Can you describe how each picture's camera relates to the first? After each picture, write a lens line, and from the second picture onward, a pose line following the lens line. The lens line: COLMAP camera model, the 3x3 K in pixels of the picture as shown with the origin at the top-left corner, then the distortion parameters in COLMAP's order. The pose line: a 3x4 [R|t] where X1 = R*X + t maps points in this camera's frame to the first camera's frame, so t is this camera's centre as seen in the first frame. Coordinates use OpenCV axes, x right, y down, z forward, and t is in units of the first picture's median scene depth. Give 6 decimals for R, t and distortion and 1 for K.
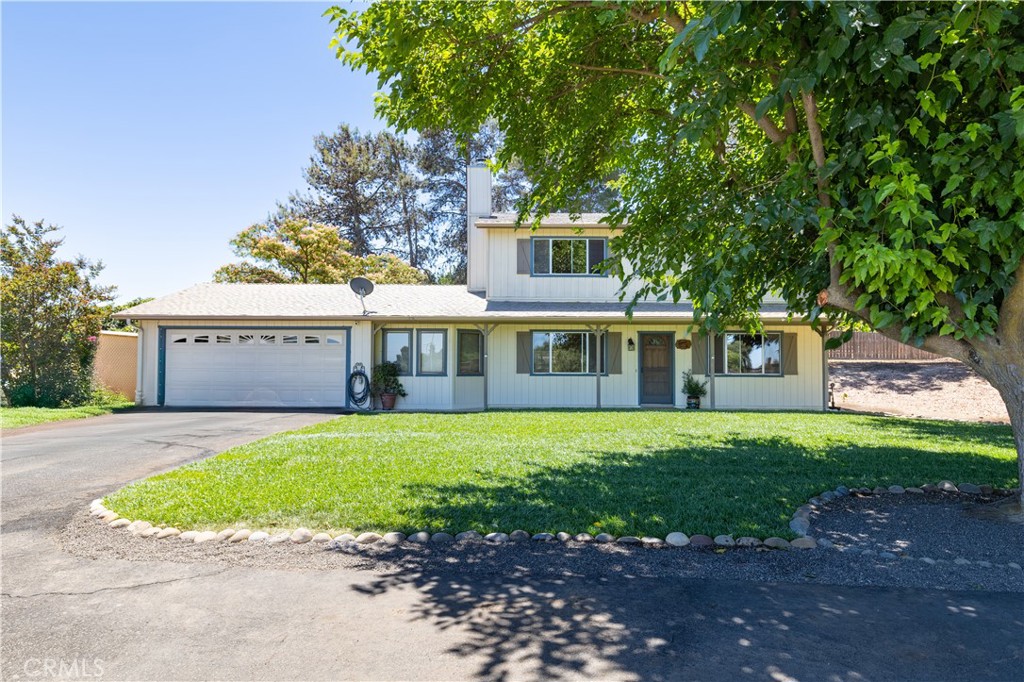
lens RADIAL K [[572.1, 0, 512.0], [0, 572.1, 341.0], [0, 0, 1]] dist [0.003417, 0.000079]
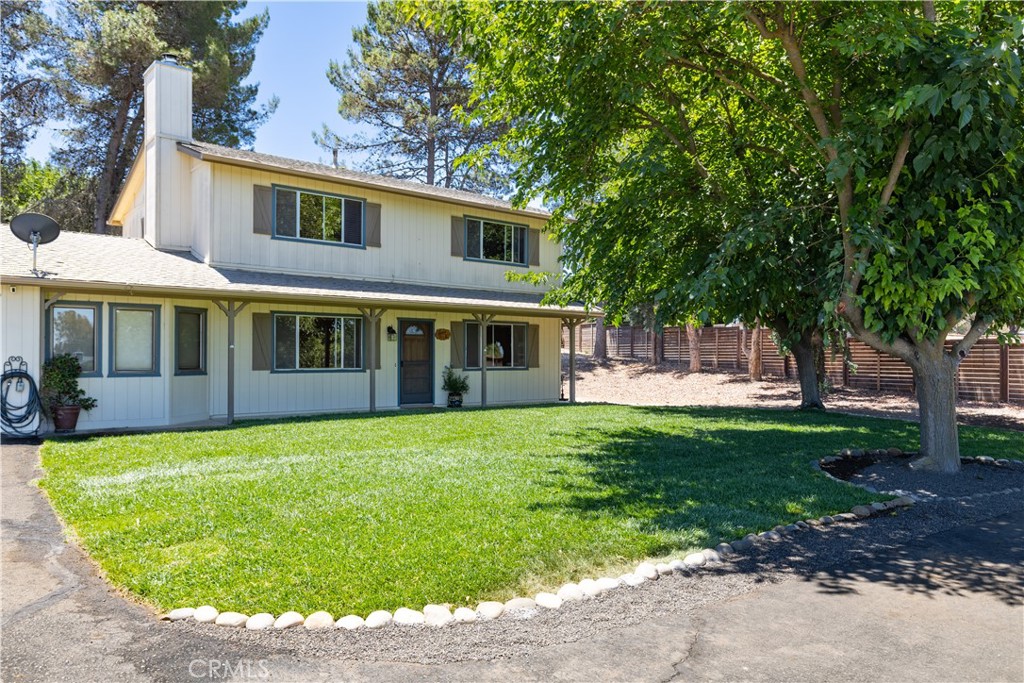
lens RADIAL K [[717.7, 0, 512.0], [0, 717.7, 341.5], [0, 0, 1]] dist [0.007941, 0.005805]
pose [[0.769693, 0.011156, 0.638317, -0.345426], [-0.025820, 0.999573, 0.013663, -0.000895], [-0.637892, -0.026998, 0.769653, 0.093931]]
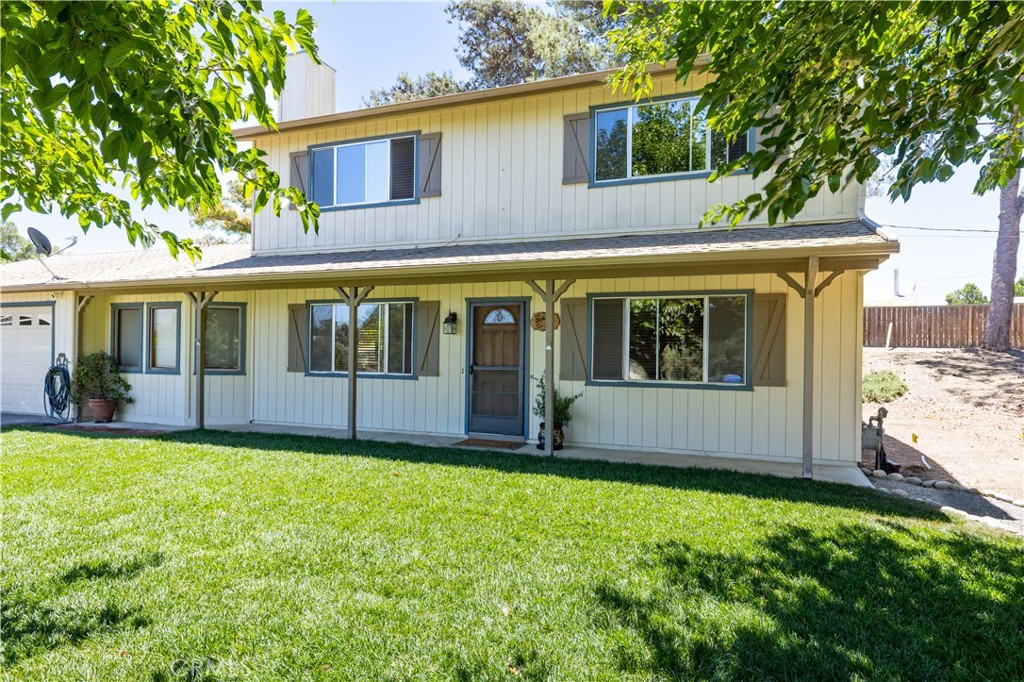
lens RADIAL K [[637.7, 0, 512.0], [0, 637.7, 341.0], [0, 0, 1]] dist [0.018290, -0.001778]
pose [[0.917586, 0.001155, -0.397535, 0.541542], [0.012532, 0.999415, 0.031832, 0.005315], [0.397339, -0.034191, 0.917035, 0.496603]]
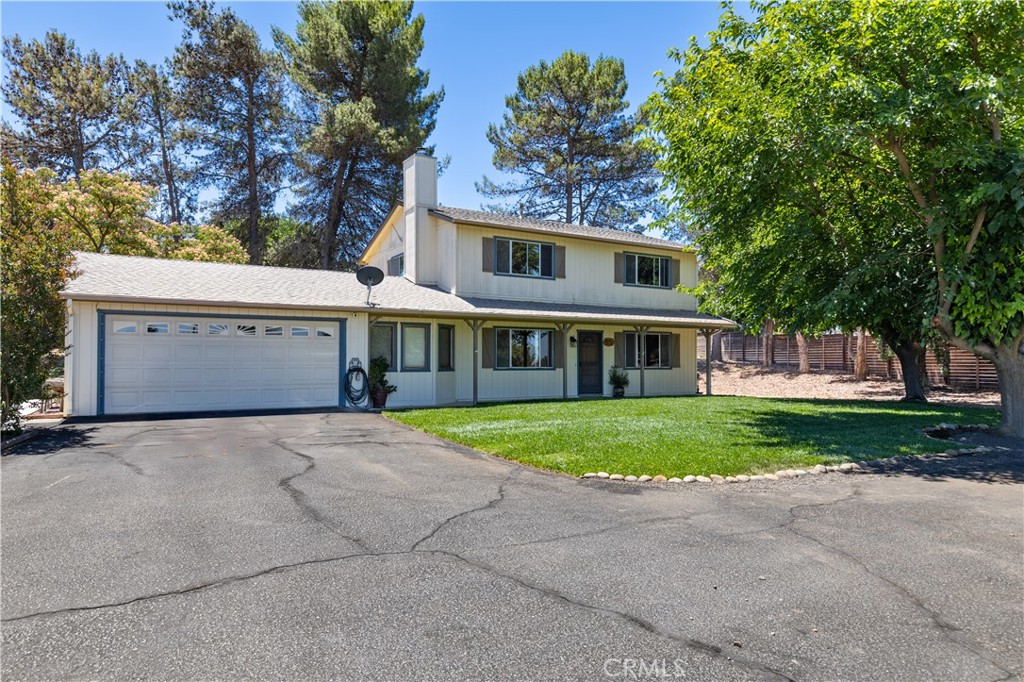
lens RADIAL K [[637.7, 0, 512.0], [0, 637.7, 341.0], [0, 0, 1]] dist [0.018290, -0.001778]
pose [[0.862560, 0.013603, 0.505772, -0.566875], [-0.018970, 0.999805, 0.005463, 0.000419], [-0.505599, -0.014306, 0.862650, -0.018781]]
